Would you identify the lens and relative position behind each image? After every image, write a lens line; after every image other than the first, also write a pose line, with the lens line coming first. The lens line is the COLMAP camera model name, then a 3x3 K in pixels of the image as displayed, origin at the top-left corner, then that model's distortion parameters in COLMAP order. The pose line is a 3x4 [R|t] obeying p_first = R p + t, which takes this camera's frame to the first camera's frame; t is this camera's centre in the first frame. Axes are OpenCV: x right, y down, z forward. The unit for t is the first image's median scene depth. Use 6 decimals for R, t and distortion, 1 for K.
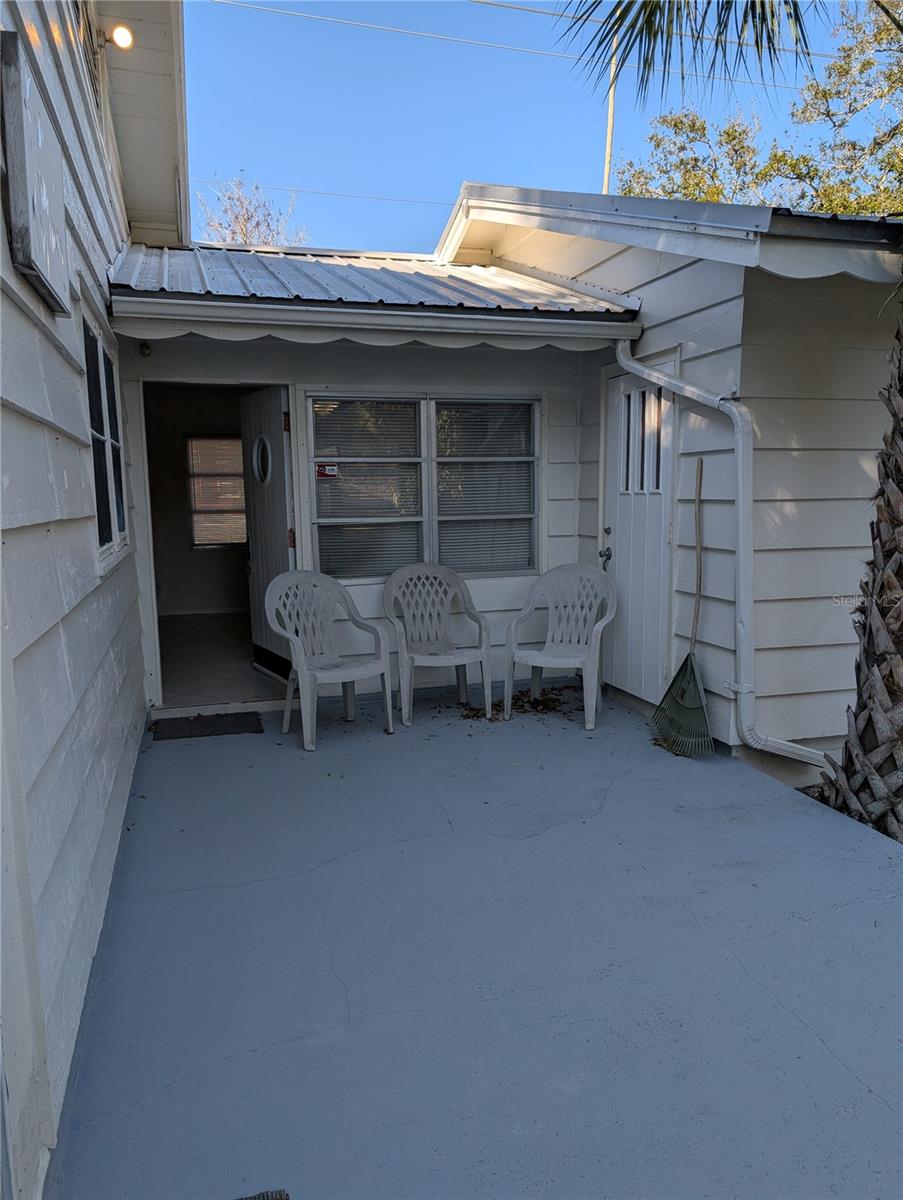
lens RADIAL K [[846.5, 0, 451.5], [0, 846.5, 600.0], [0, 0, 1]] dist [0.035205, -0.019401]
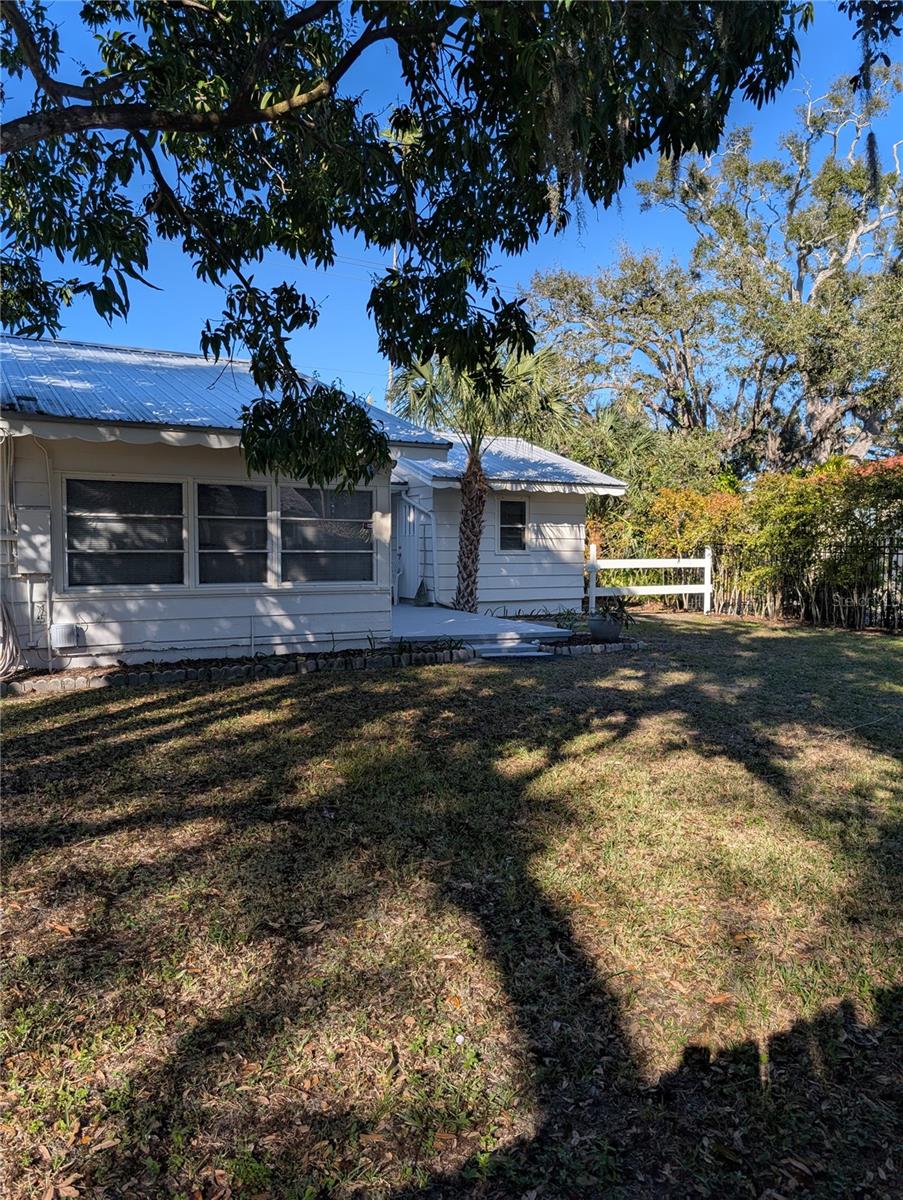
lens RADIAL K [[862.2, 0, 451.5], [0, 862.2, 600.0], [0, 0, 1]] dist [0.035276, -0.035913]
pose [[0.972657, -0.004365, 0.232204, -0.453126], [0.020868, 0.997422, -0.068662, 0.403219], [-0.231305, 0.071631, 0.970241, -2.583782]]
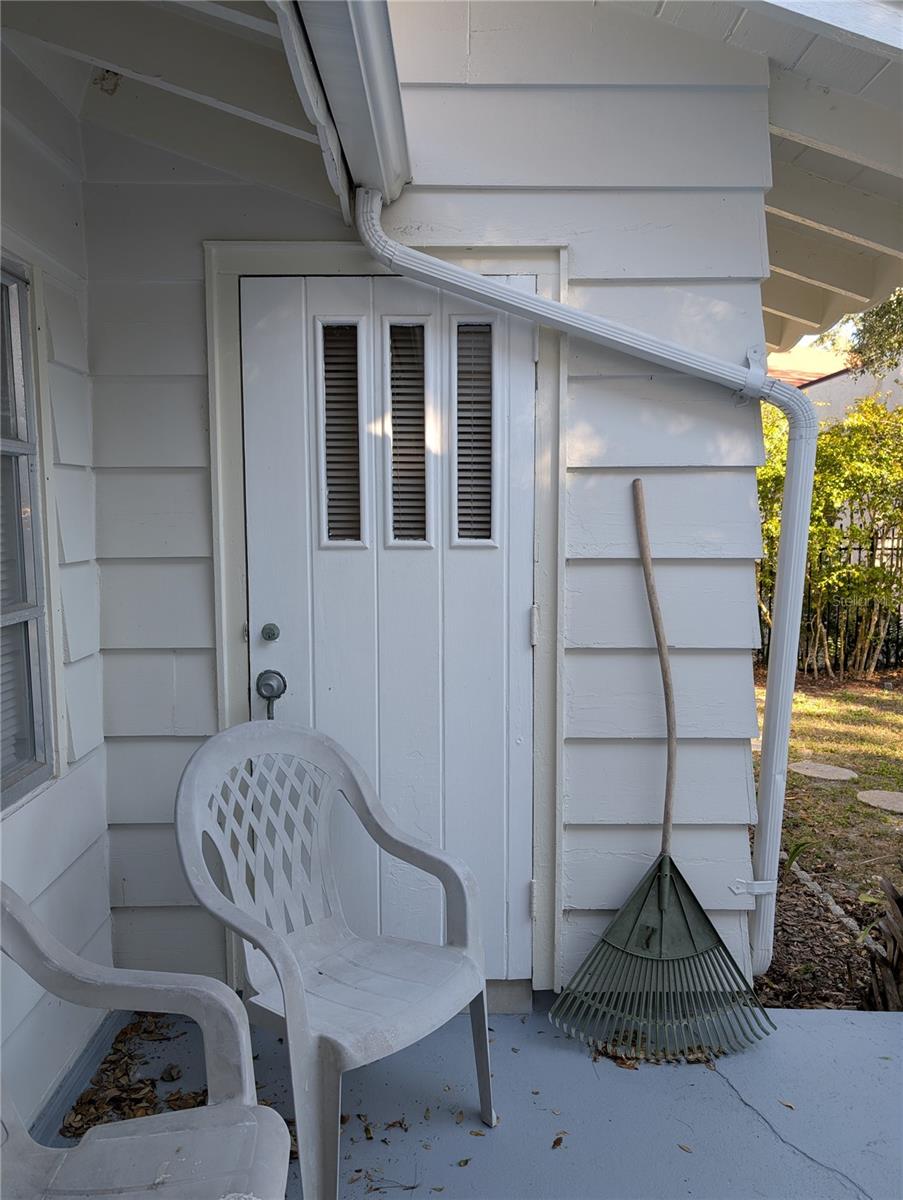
lens RADIAL K [[846.5, 0, 451.5], [0, 846.5, 600.0], [0, 0, 1]] dist [0.035205, -0.019401]
pose [[0.289427, -0.084018, 0.953506, -0.222855], [0.121985, 0.991256, 0.050317, -0.124127], [-0.949395, 0.101750, 0.297145, 0.896155]]
